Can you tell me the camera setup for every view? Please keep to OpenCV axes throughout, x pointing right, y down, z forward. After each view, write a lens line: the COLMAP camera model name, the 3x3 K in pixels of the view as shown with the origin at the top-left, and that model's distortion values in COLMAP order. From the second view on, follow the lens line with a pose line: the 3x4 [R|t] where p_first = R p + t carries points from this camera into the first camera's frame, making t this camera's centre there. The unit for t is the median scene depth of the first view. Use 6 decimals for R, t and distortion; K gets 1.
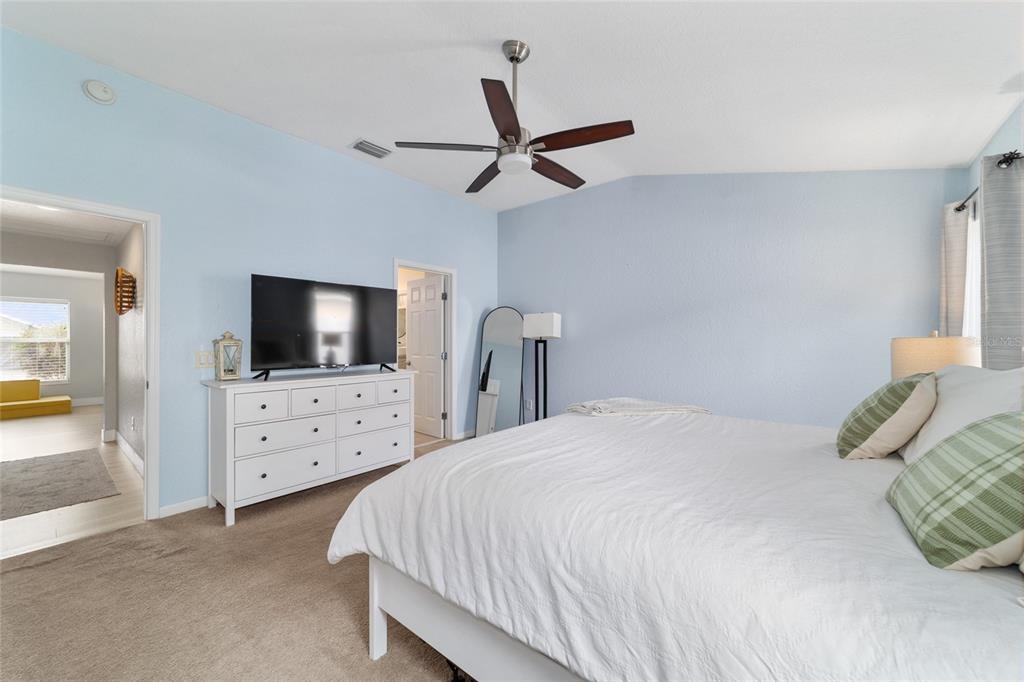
lens RADIAL K [[391.8, 0, 511.1], [0, 391.8, 339.3], [0, 0, 1]] dist [-0.001625, 0.000554]
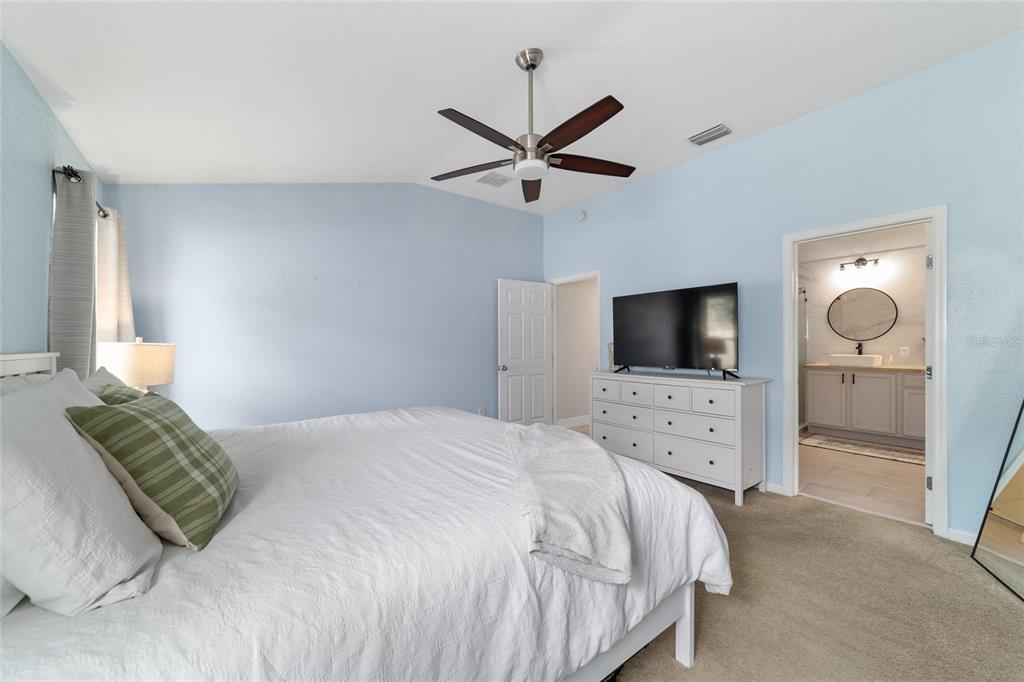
lens RADIAL K [[391.8, 0, 511.1], [0, 391.8, 339.3], [0, 0, 1]] dist [-0.001625, 0.000554]
pose [[-0.237637, -0.015507, -0.971230, 0.750040], [0.003346, 0.999854, -0.016783, 0.009462], [0.971348, -0.007238, -0.237550, 0.897603]]
